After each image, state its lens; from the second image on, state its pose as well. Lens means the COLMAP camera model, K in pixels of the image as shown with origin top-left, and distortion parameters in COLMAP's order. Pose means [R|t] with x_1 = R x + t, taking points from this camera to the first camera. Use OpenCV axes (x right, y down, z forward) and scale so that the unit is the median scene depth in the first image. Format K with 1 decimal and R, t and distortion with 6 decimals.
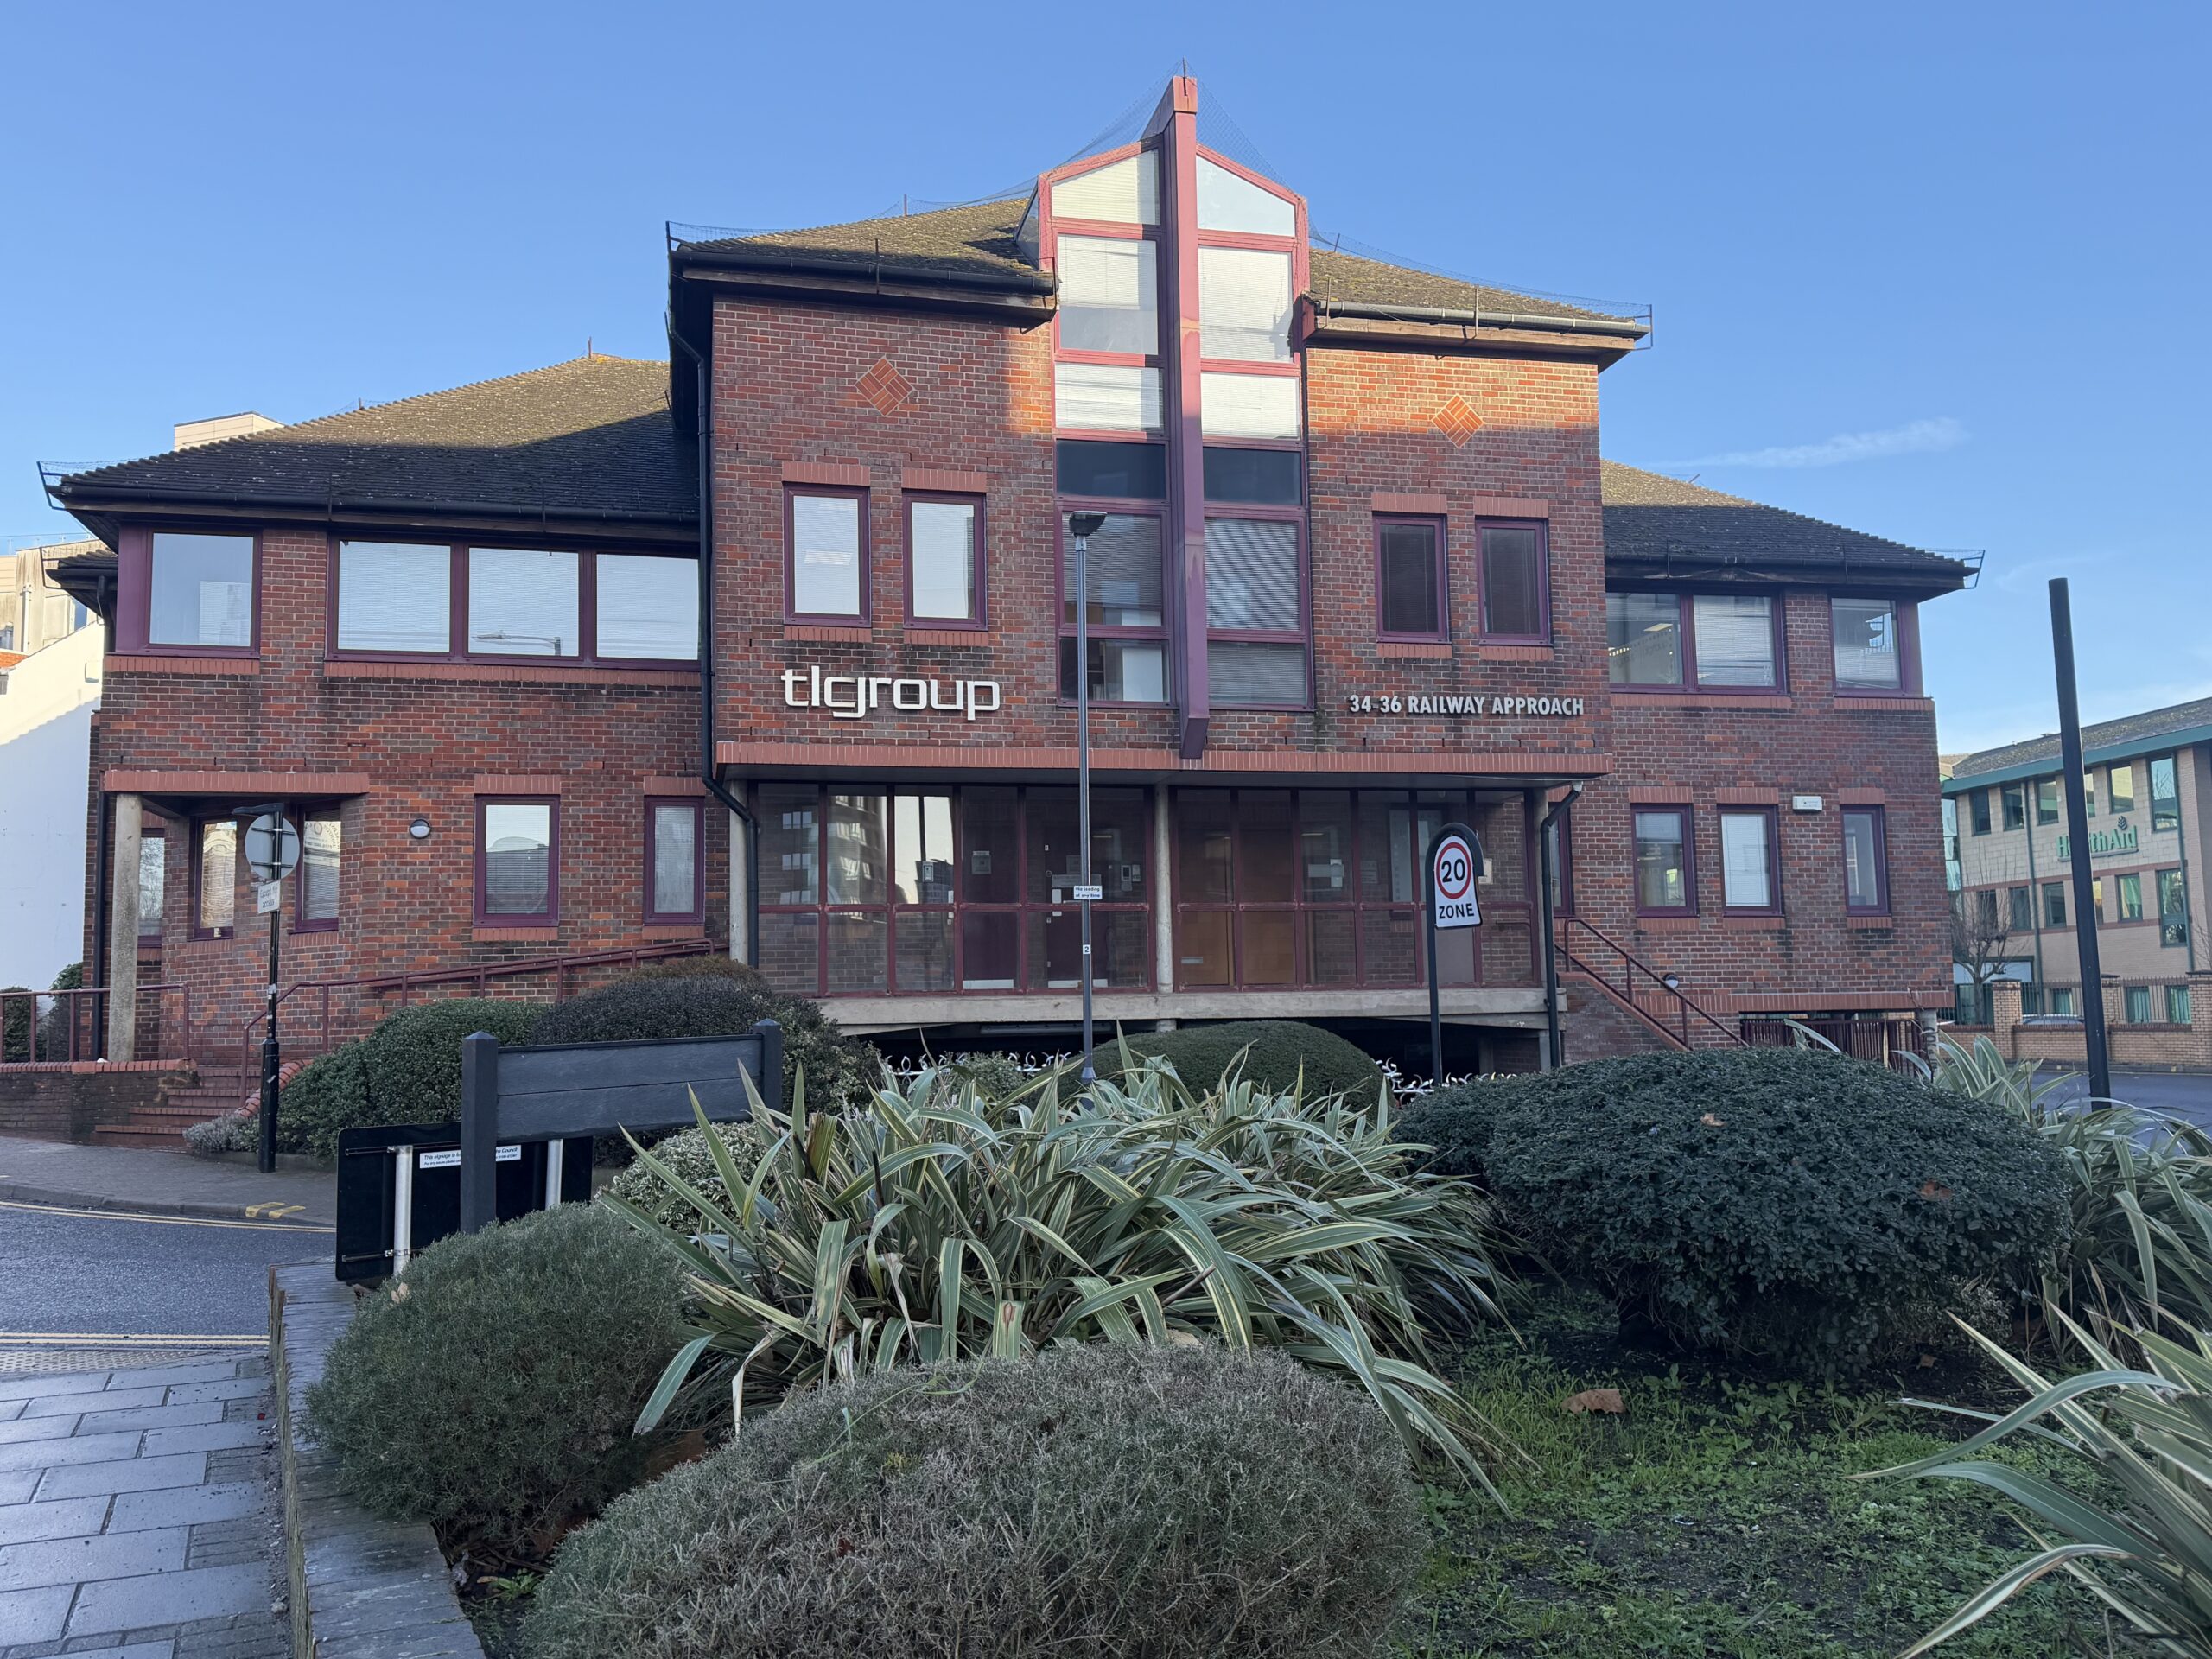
lens RADIAL K [[1790.3, 0, 1108.4], [0, 1790.3, 836.4], [0, 0, 1]] dist [0.171484, -0.336324]
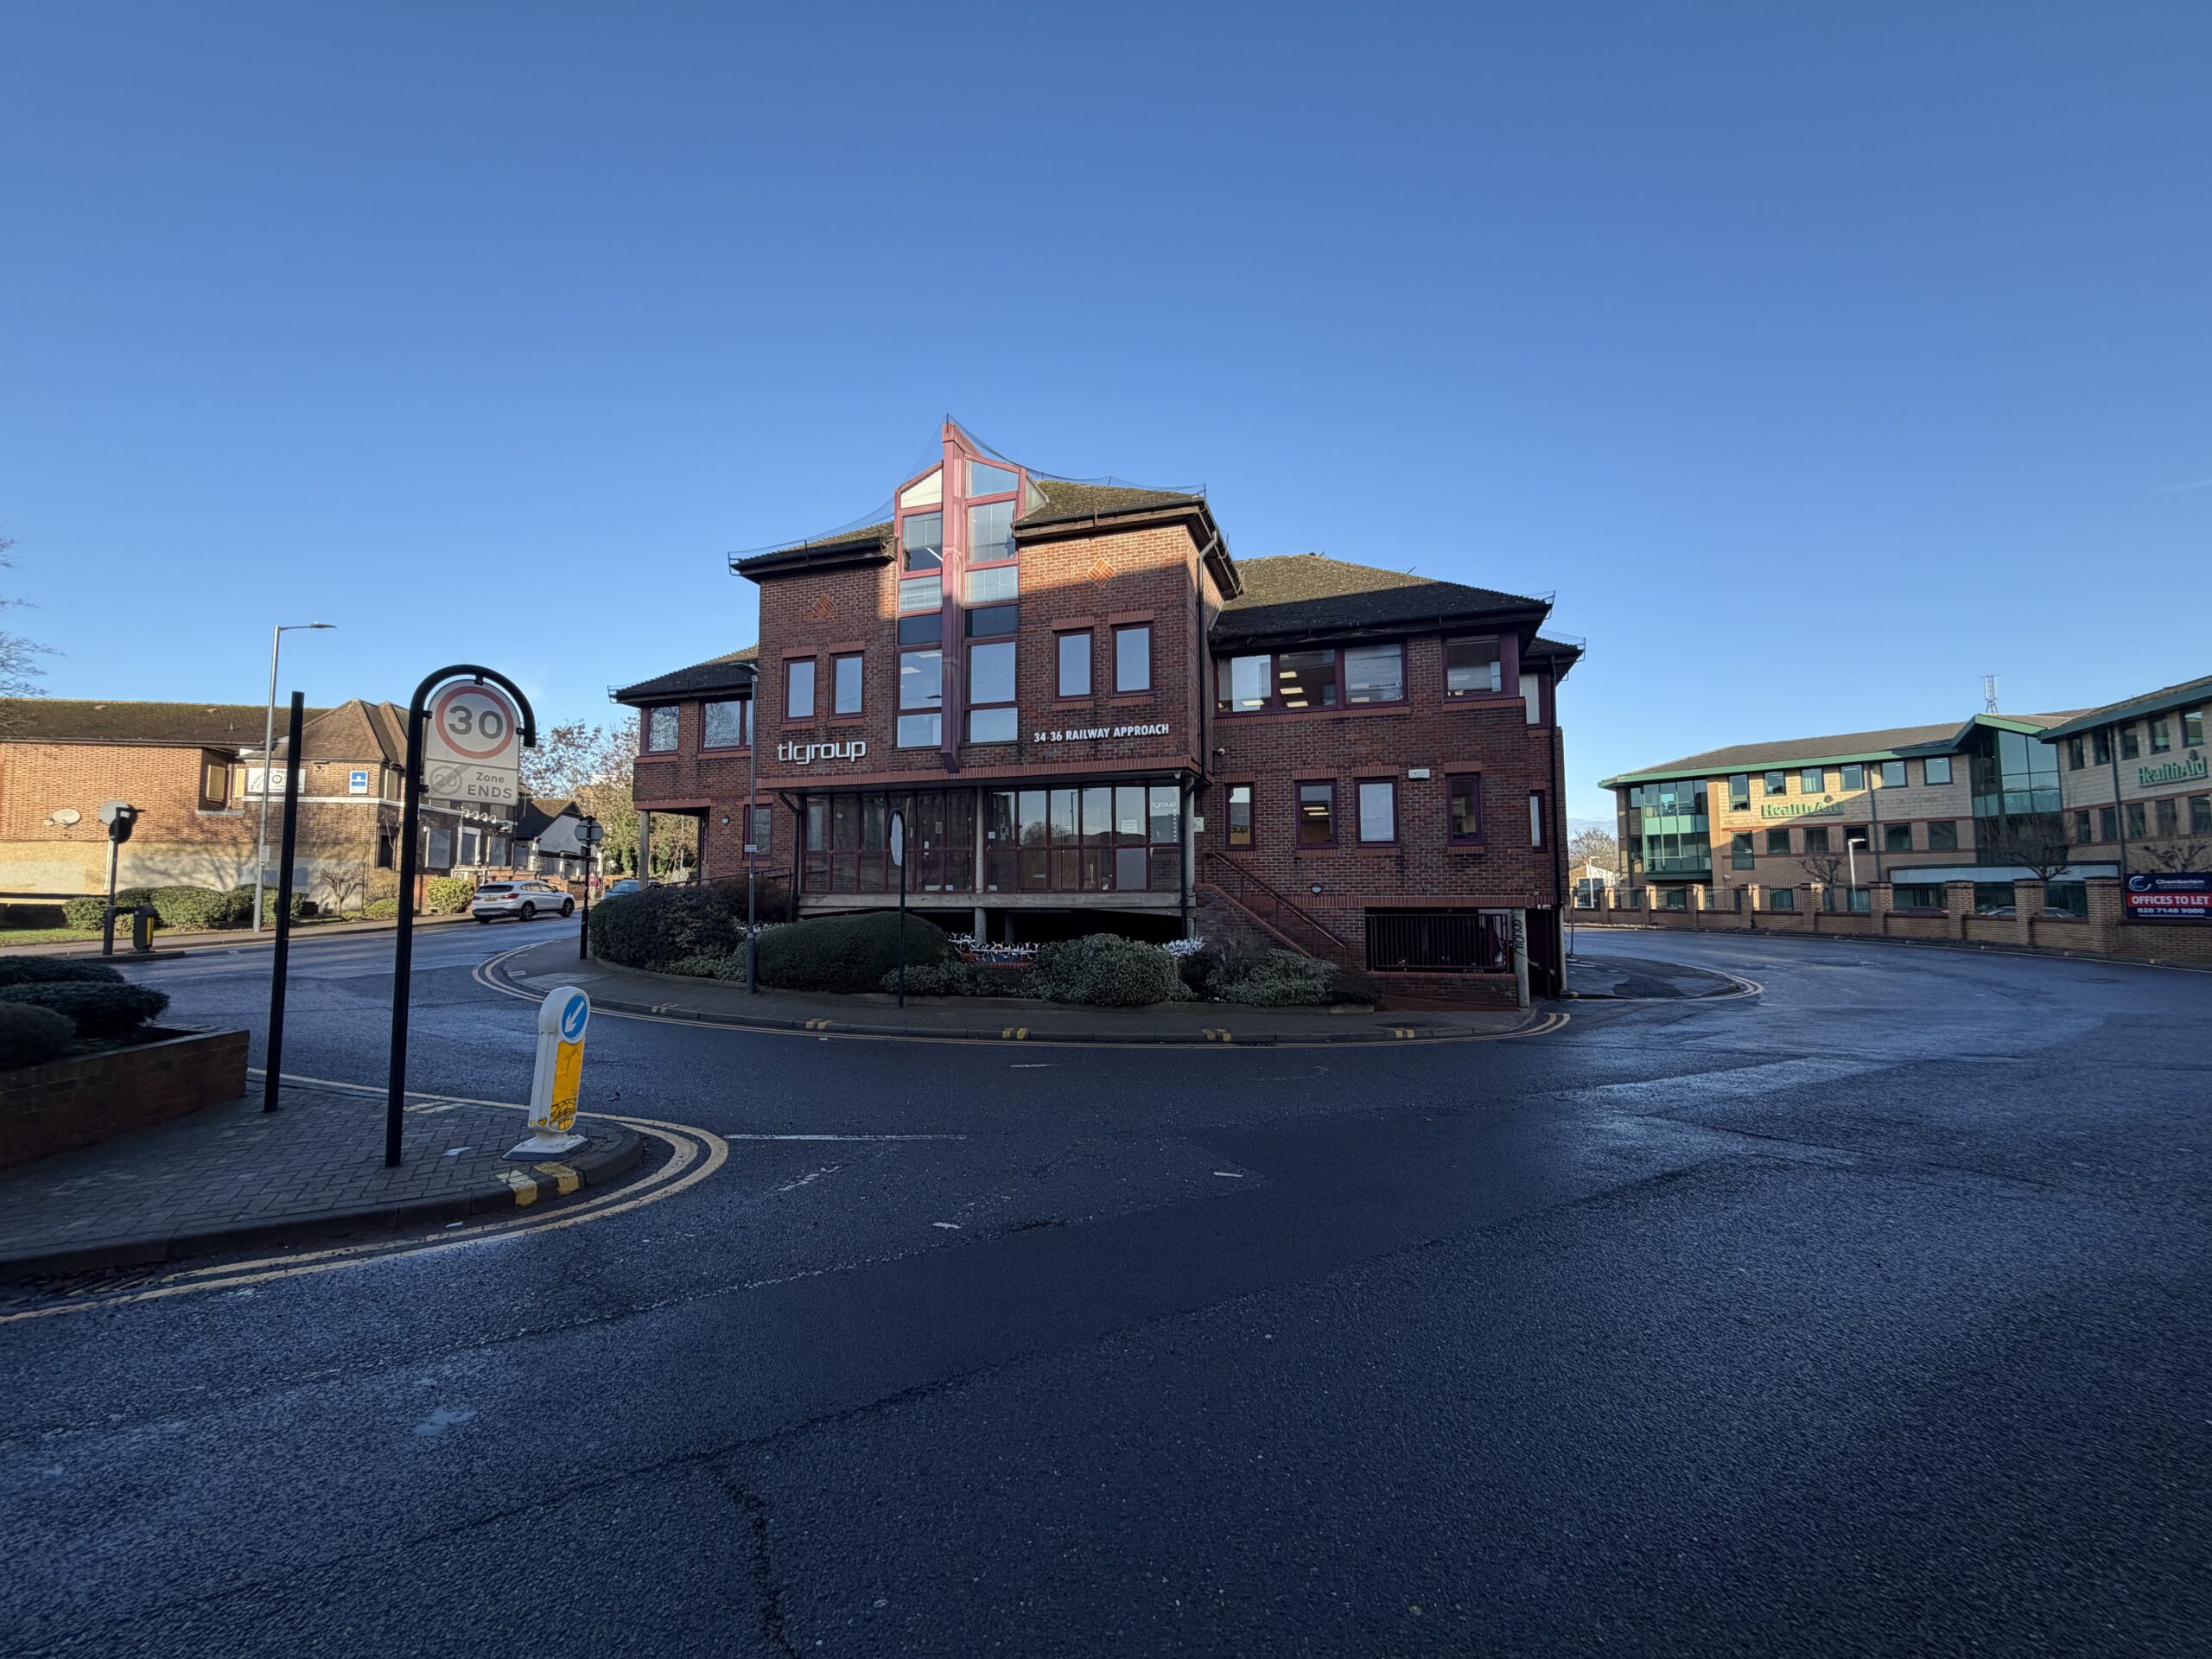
lens RADIAL K [[880.3, 0, 1097.9], [0, 880.3, 830.3], [0, 0, 1]] dist [0.000003, 0.000484]
pose [[0.854466, -0.022025, -0.519040, 0.645130], [0.039532, 0.998961, 0.022690, 0.002300], [0.518001, -0.039907, 0.854449, 0.259718]]
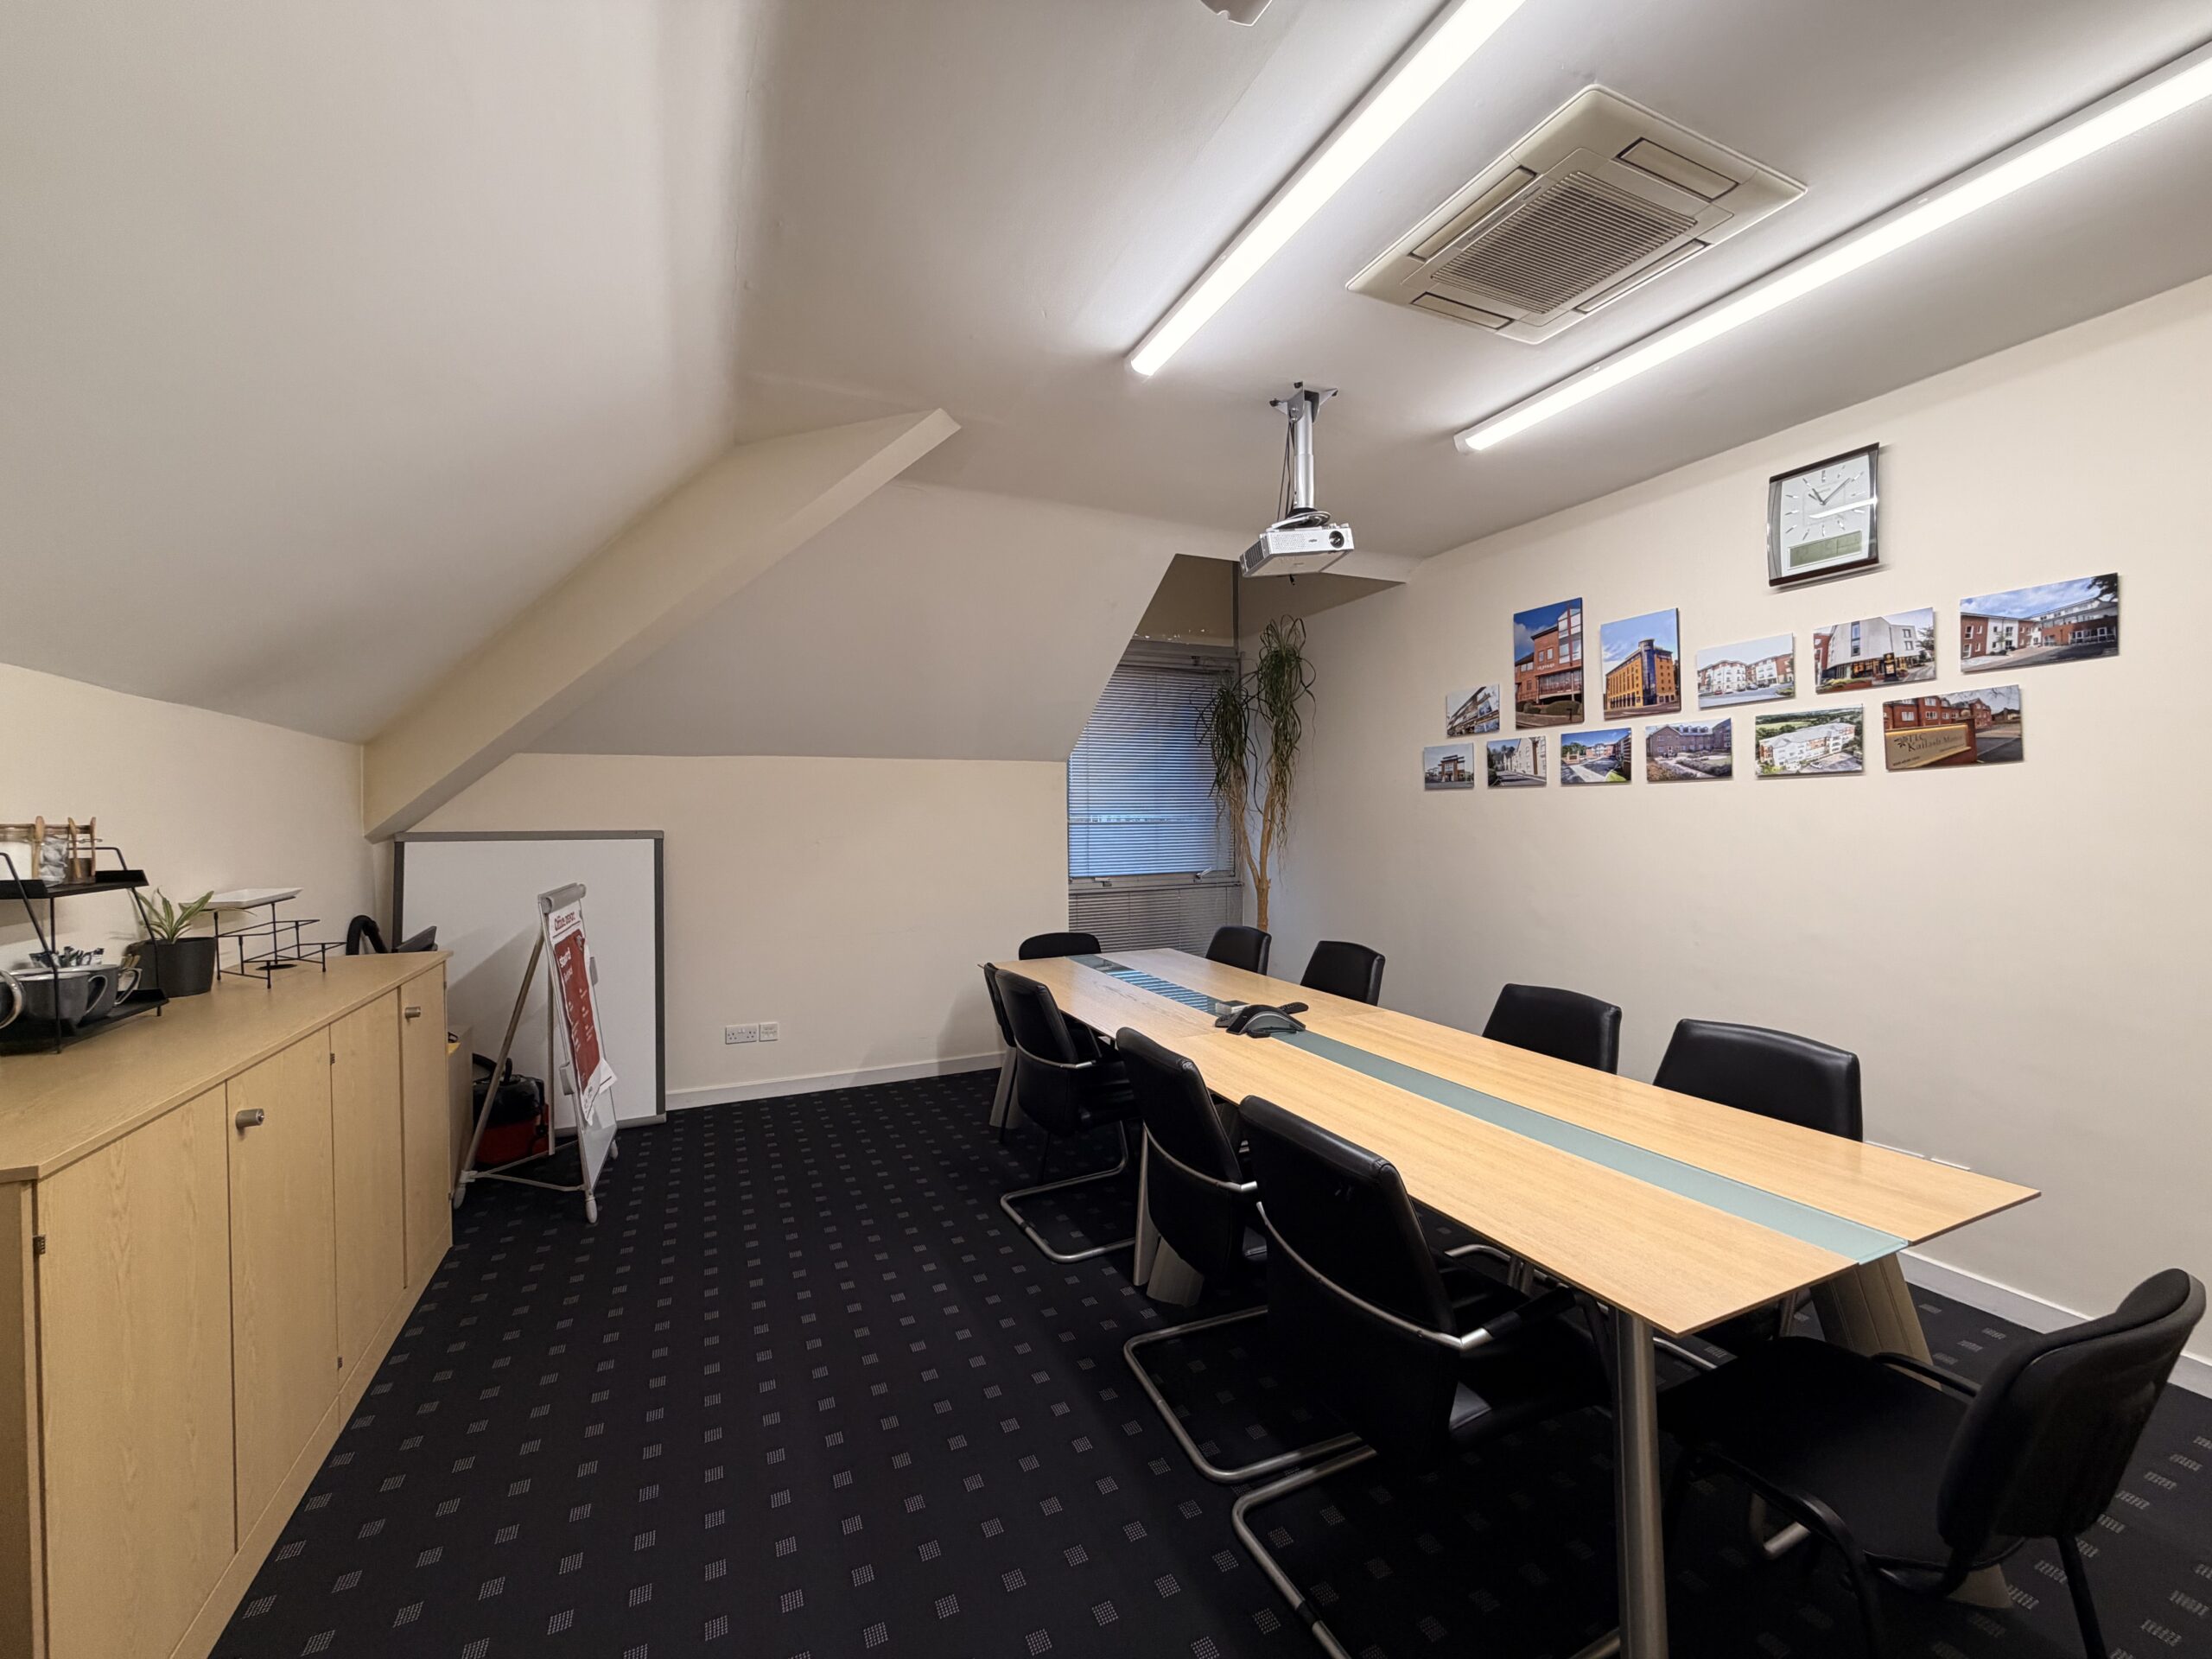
lens RADIAL K [[880.3, 0, 1097.9], [0, 880.3, 830.3], [0, 0, 1]] dist [0.000003, 0.000484]
pose [[0.191119, 0.025166, -0.981244, 4.658008], [0.101111, 0.993849, 0.045183, 0.400938], [0.976345, -0.107850, 0.187398, -2.842776]]
